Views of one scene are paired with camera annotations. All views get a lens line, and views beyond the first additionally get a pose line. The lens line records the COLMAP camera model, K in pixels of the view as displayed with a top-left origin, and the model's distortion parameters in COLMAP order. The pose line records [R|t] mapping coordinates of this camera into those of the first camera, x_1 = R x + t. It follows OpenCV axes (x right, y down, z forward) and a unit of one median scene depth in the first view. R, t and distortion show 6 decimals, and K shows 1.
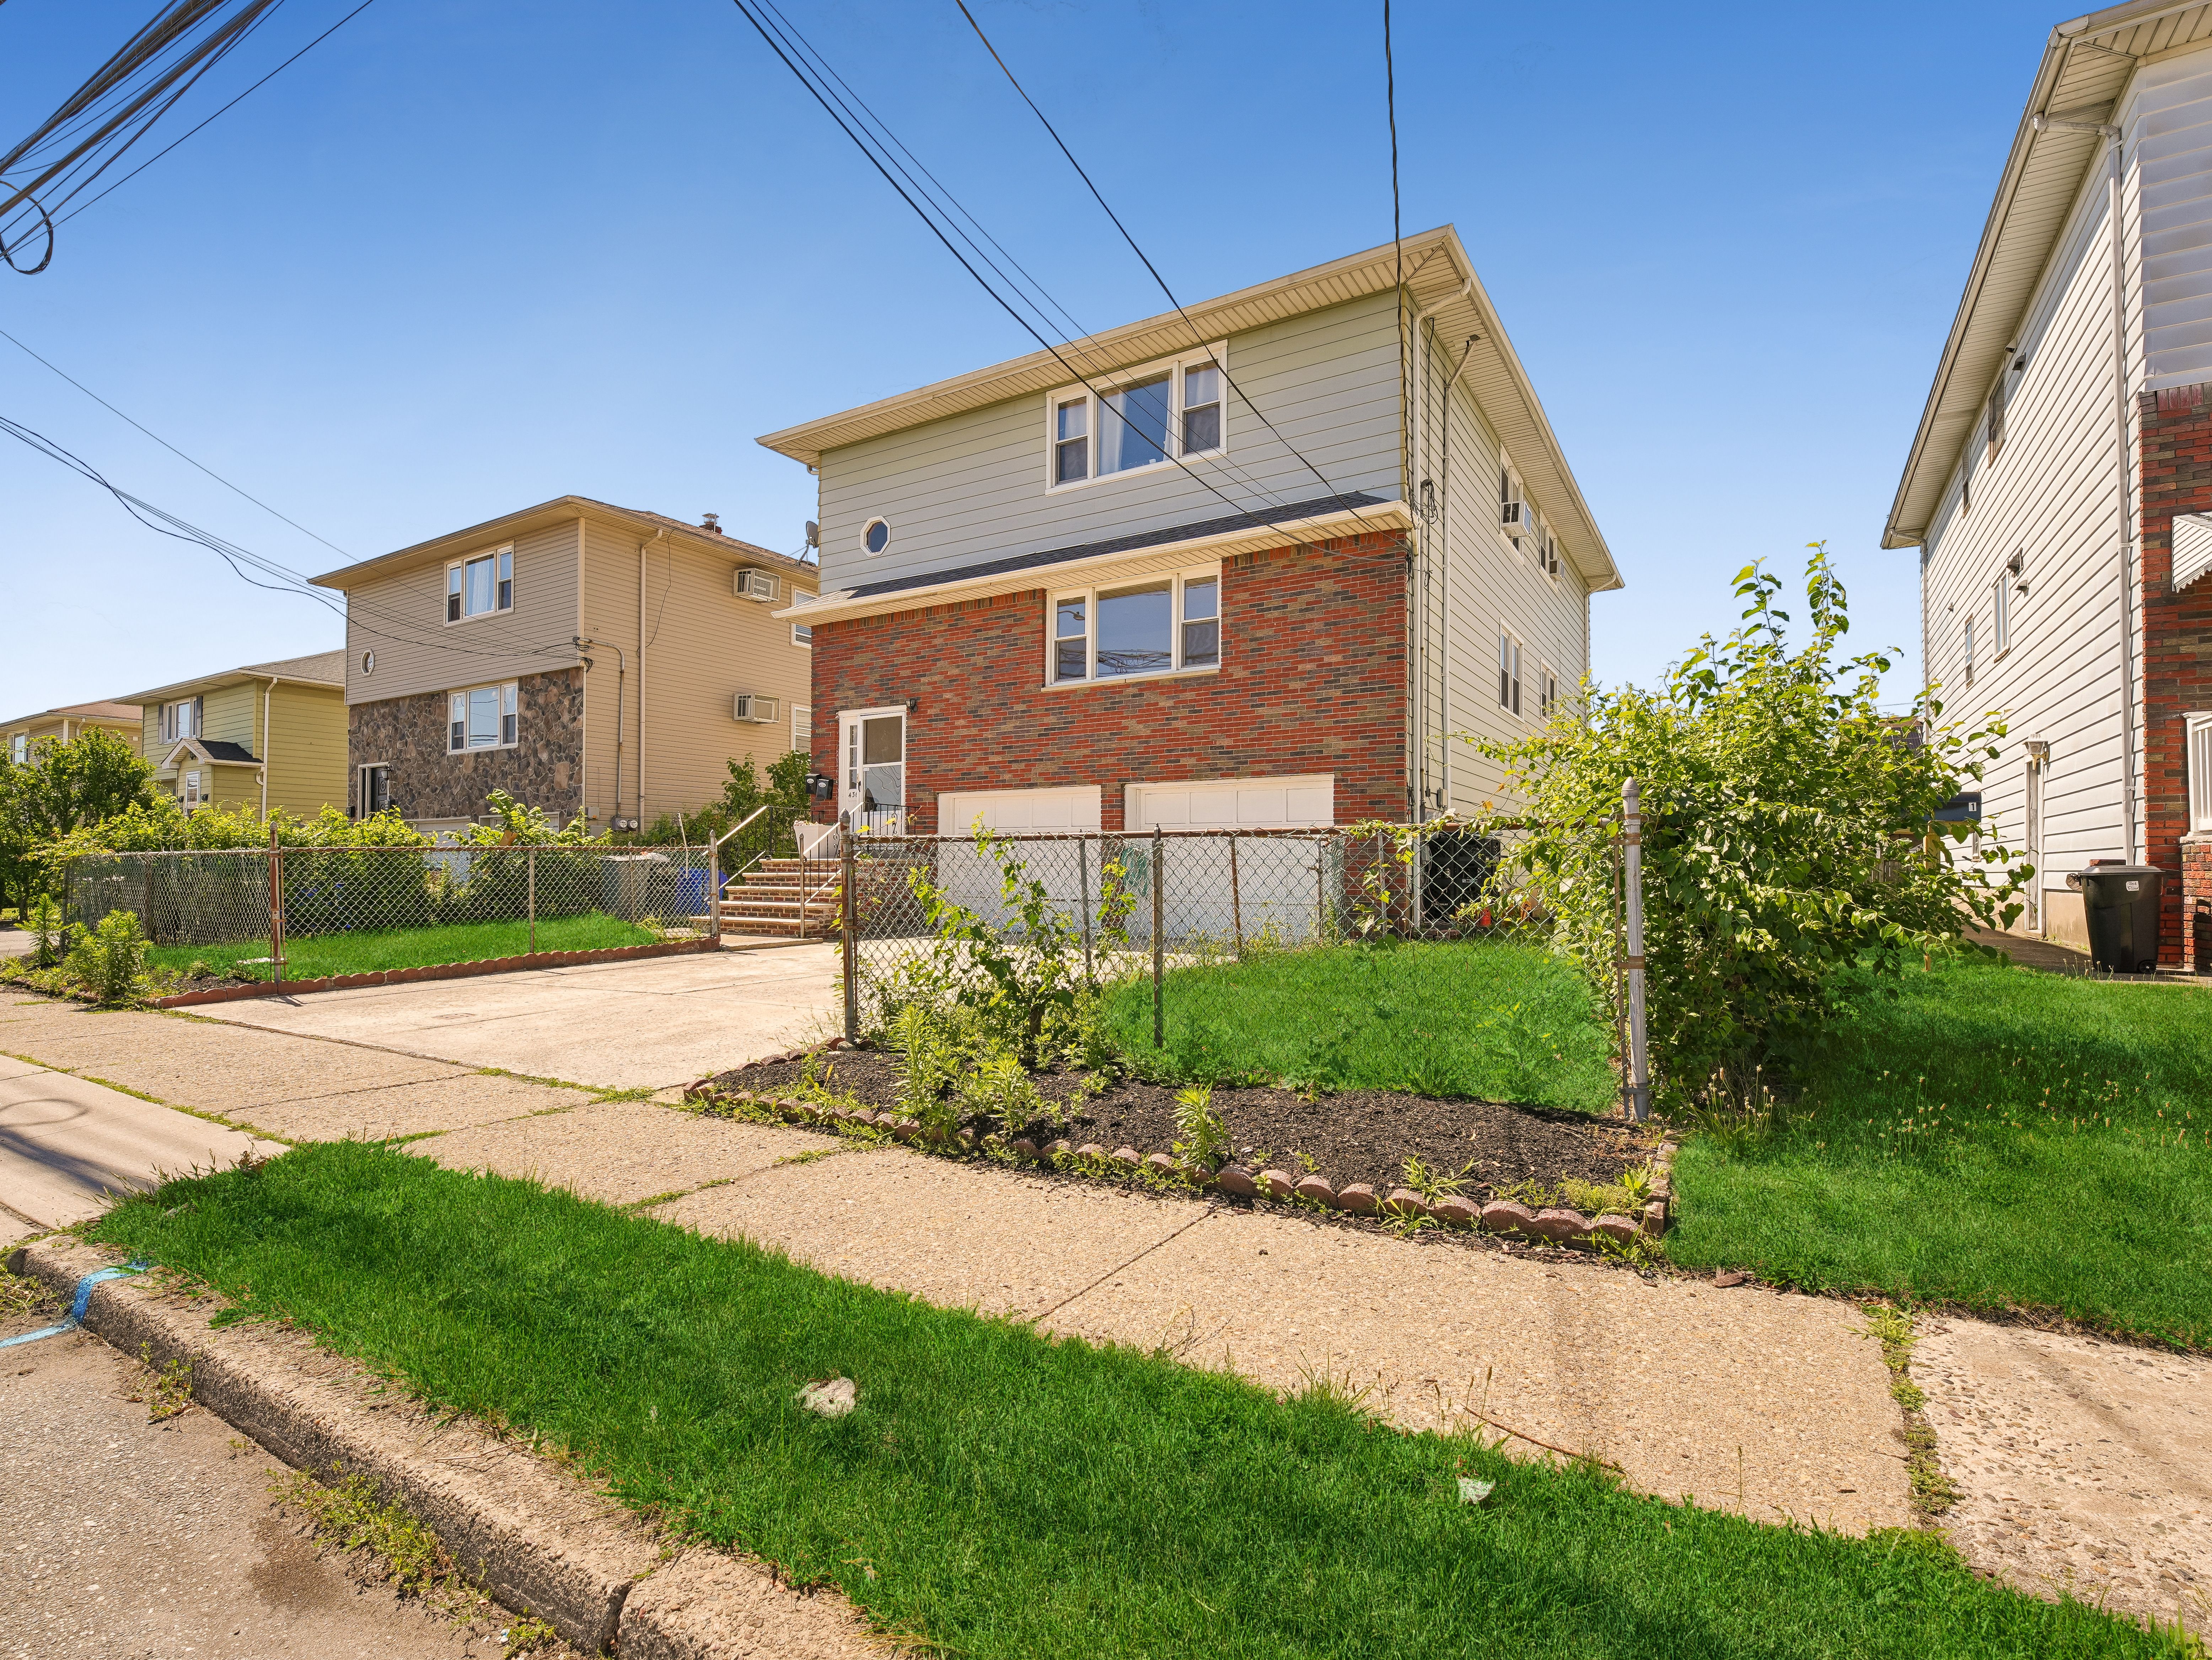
lens RADIAL K [[1064.9, 0, 1092.5], [0, 1064.9, 843.6], [0, 0, 1]] dist [-0.005951, -0.003809]
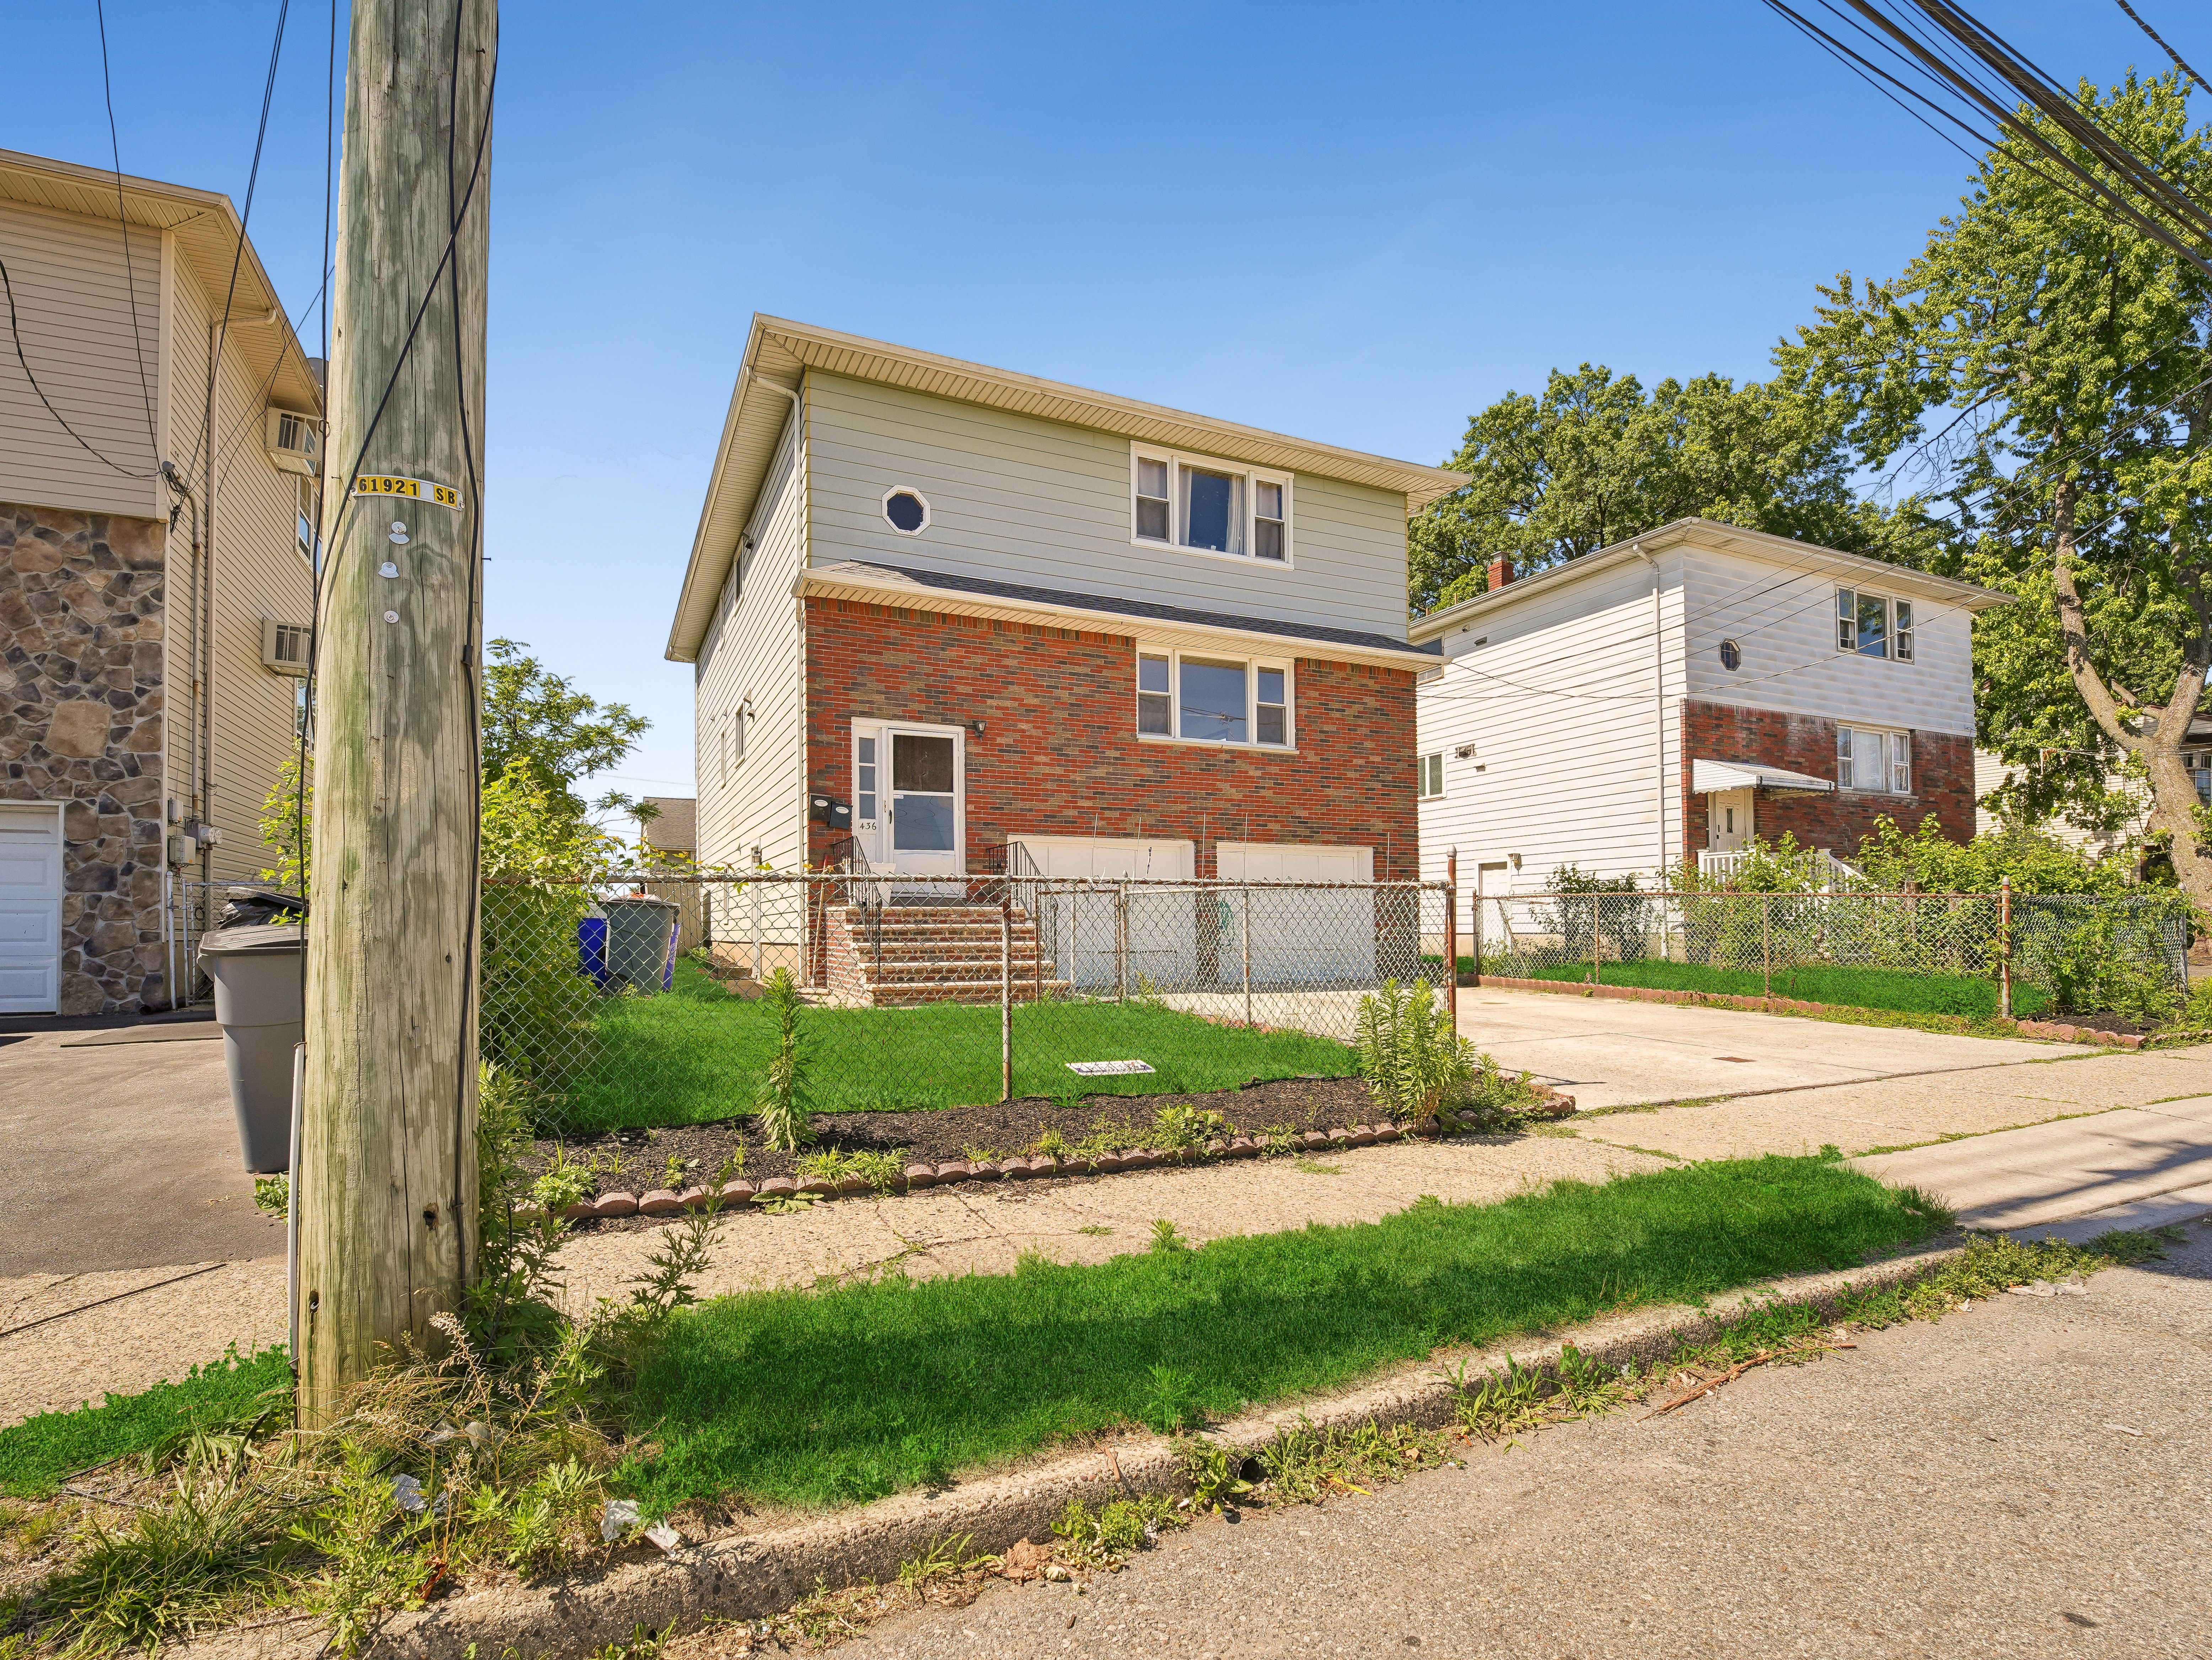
lens RADIAL K [[1064.9, 0, 1118.5], [0, 1064.9, 892.4], [0, 0, 1]] dist [-0.005951, -0.003809]
pose [[0.553297, 0.026607, 0.832559, -0.887205], [-0.016388, 0.999644, -0.021055, 0.018756], [-0.832823, -0.001994, 0.553536, 0.470763]]
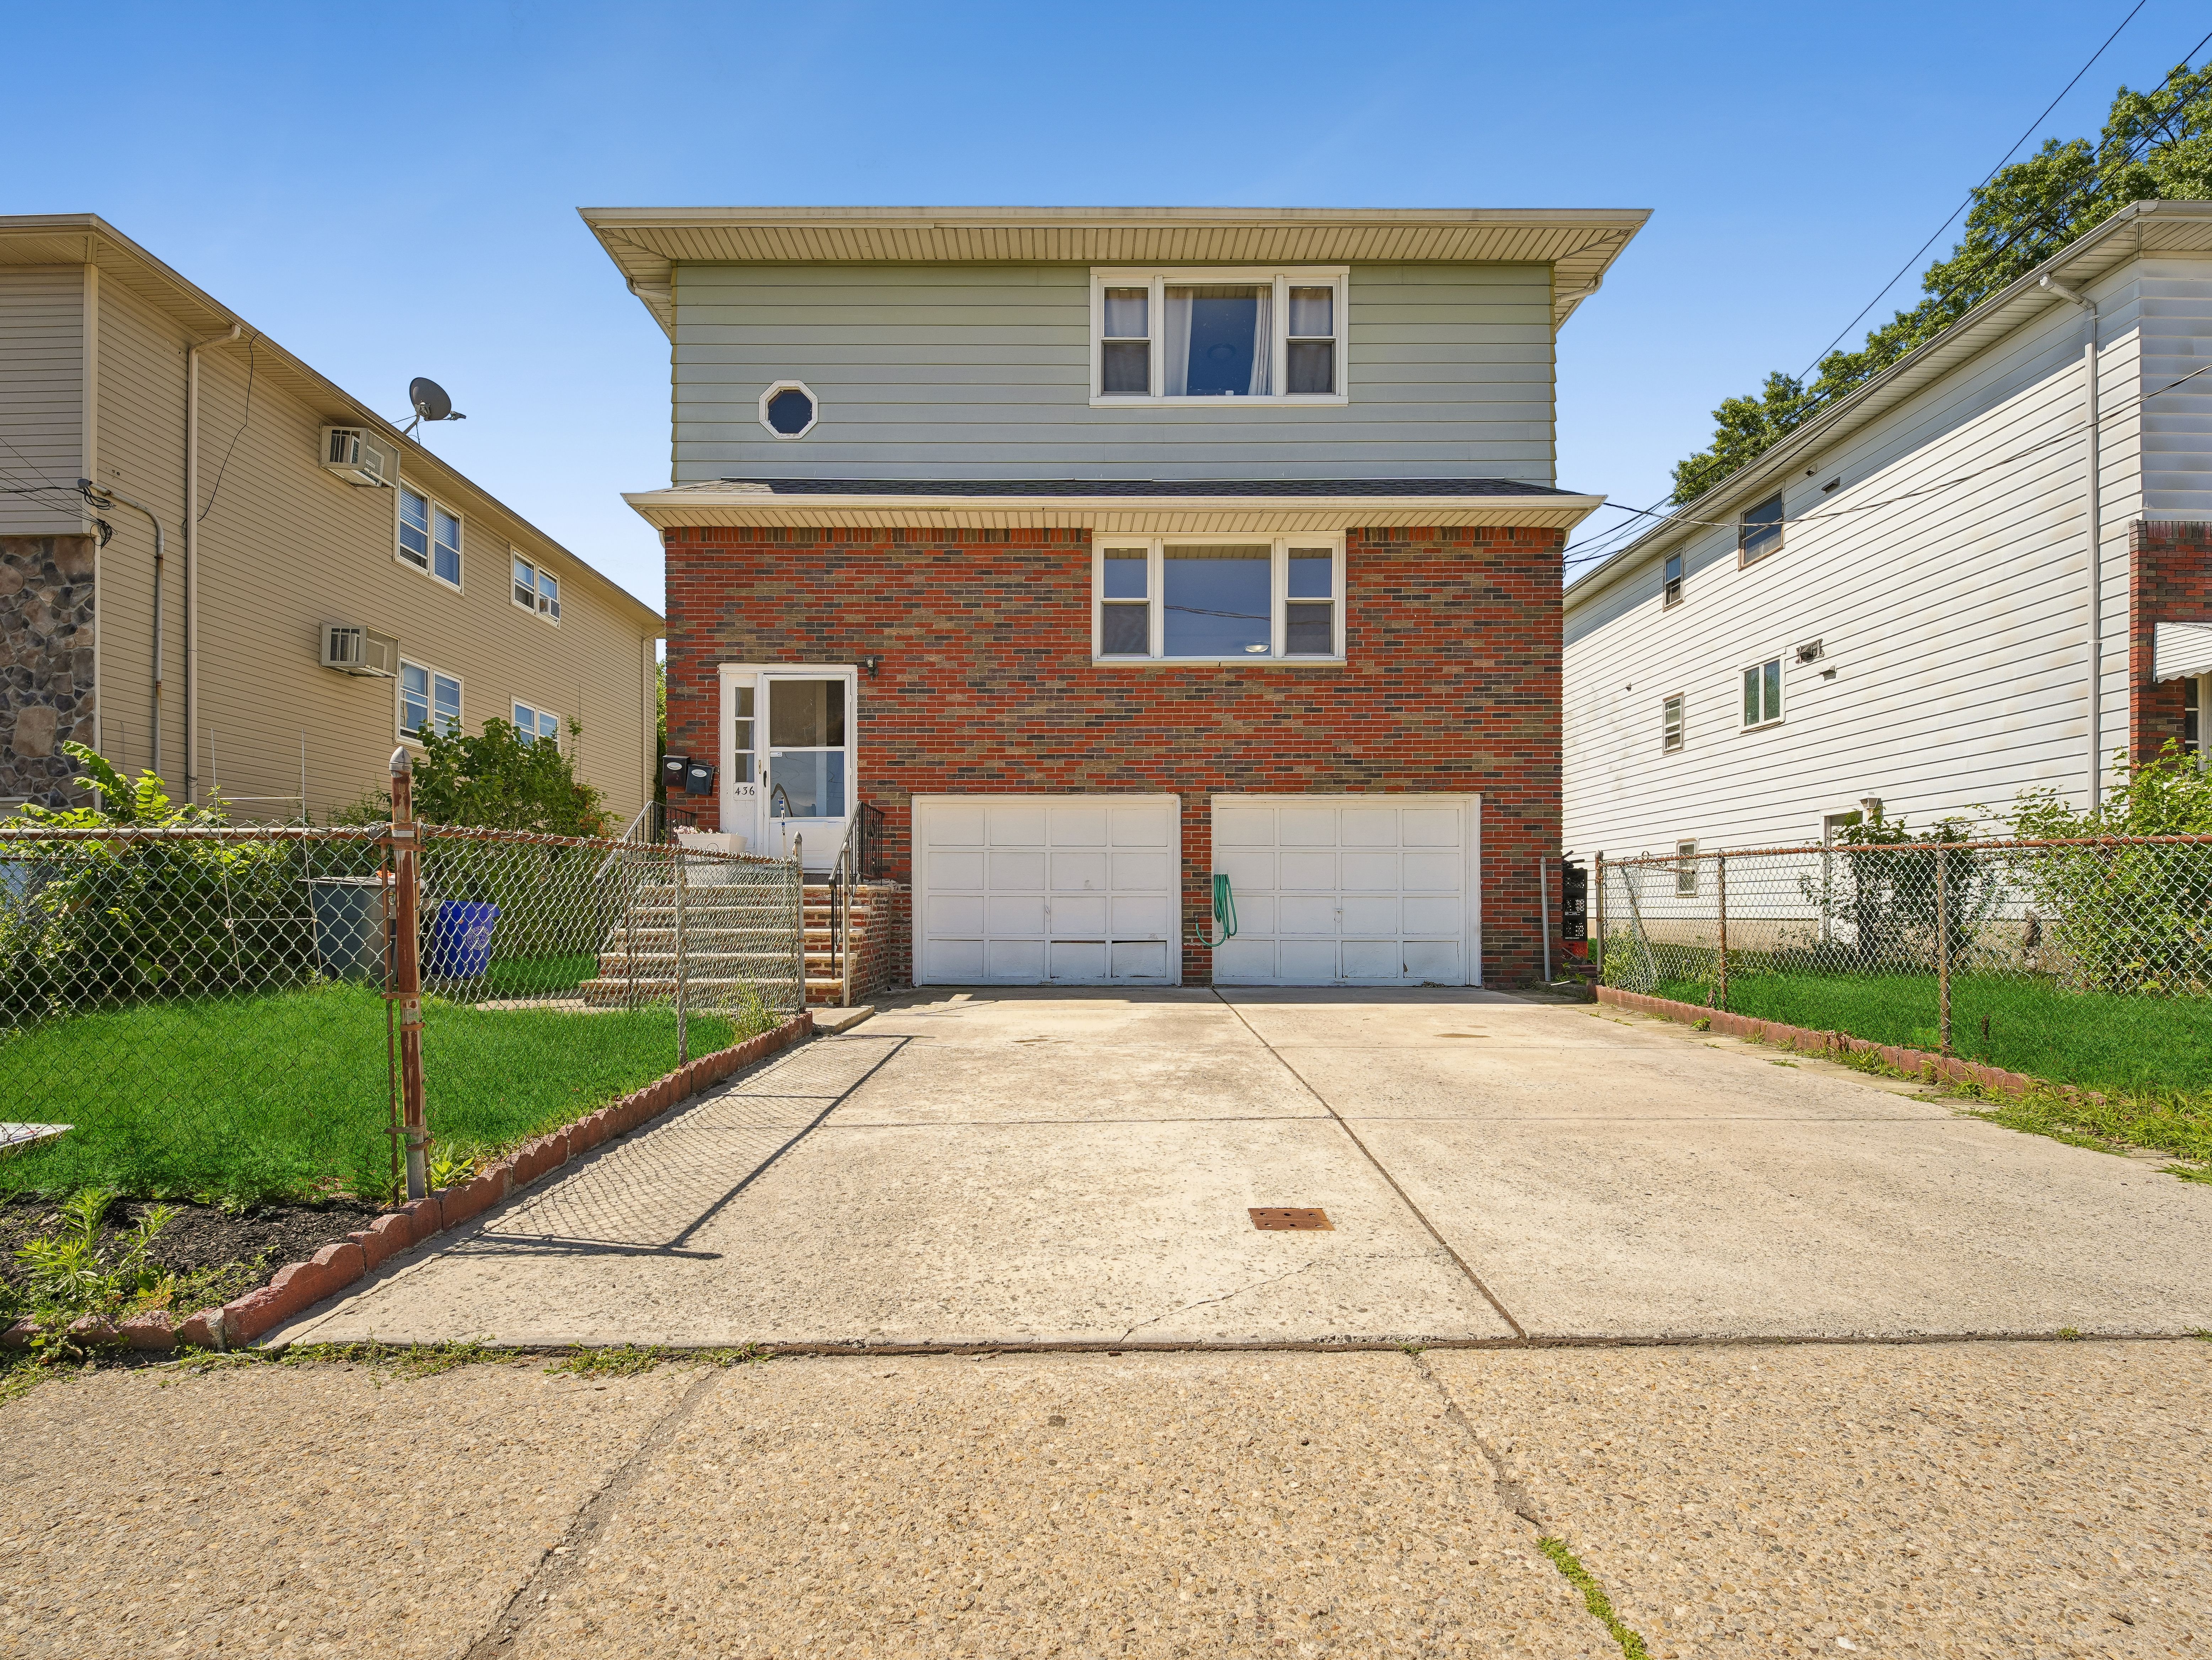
lens RADIAL K [[1097.3, 0, 1100.3], [0, 1097.3, 908.3], [0, 0, 1]] dist [-0.009436, -0.005327]
pose [[0.851162, -0.001123, 0.524901, -0.454635], [-0.011455, 0.999720, 0.020713, 0.012630], [-0.524777, -0.023643, 0.850911, 0.335703]]
